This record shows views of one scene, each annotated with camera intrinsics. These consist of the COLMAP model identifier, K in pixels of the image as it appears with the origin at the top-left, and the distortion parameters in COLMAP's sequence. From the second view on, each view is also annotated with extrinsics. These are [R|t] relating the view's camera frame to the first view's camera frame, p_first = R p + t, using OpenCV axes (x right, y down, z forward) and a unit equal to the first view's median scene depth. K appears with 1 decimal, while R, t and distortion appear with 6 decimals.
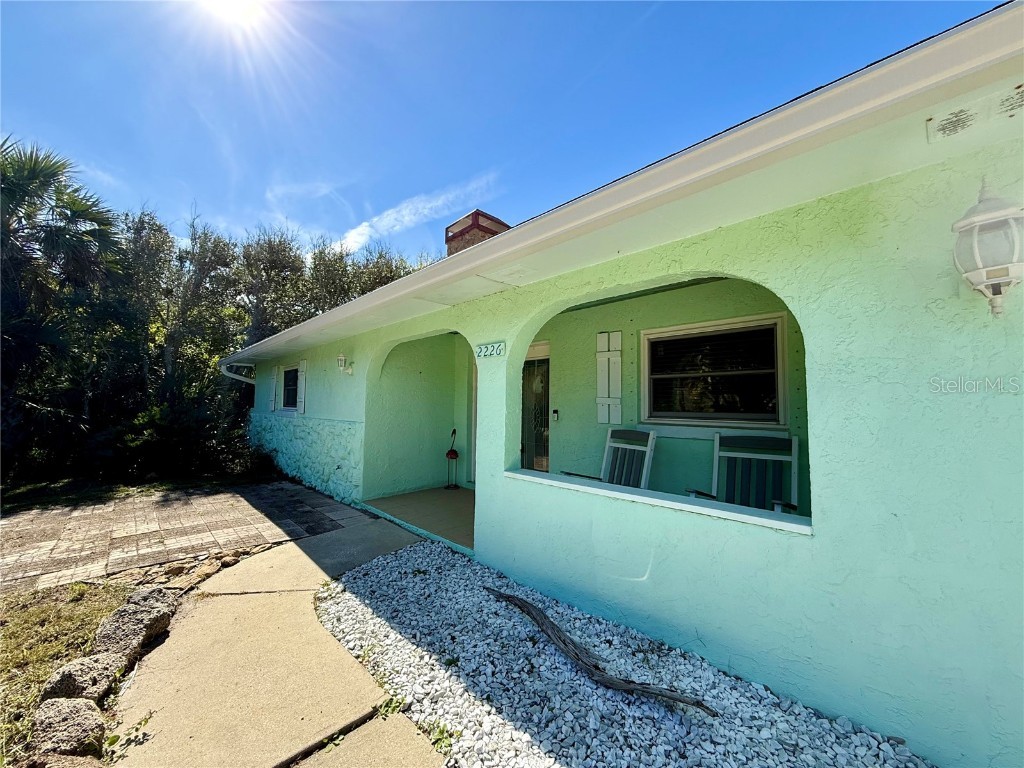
lens RADIAL K [[406.6, 0, 509.2], [0, 406.6, 382.9], [0, 0, 1]] dist [-0.000031, 0.000078]
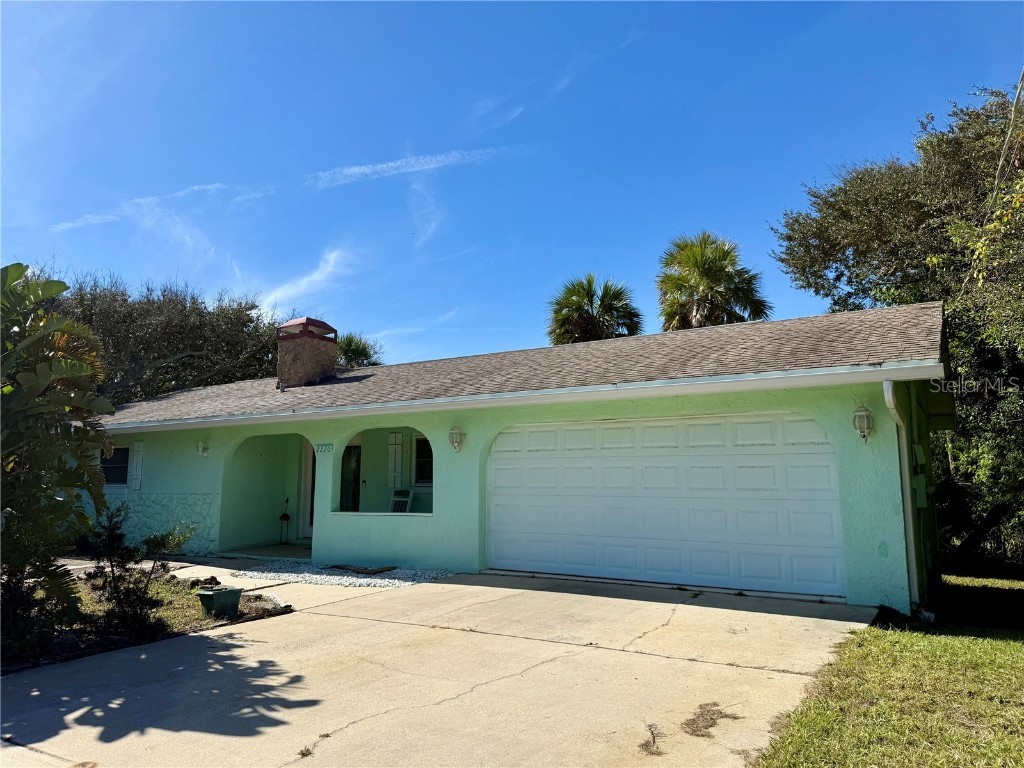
lens RADIAL K [[713.9, 0, 512.0], [0, 713.9, 384.0], [0, 0, 1]] dist [0.076380, 0.000024]
pose [[0.967618, 0.018579, 0.251736, -0.037334], [0.000638, 0.997104, -0.076042, -0.100151], [-0.252420, 0.073740, 0.964804, -1.982634]]
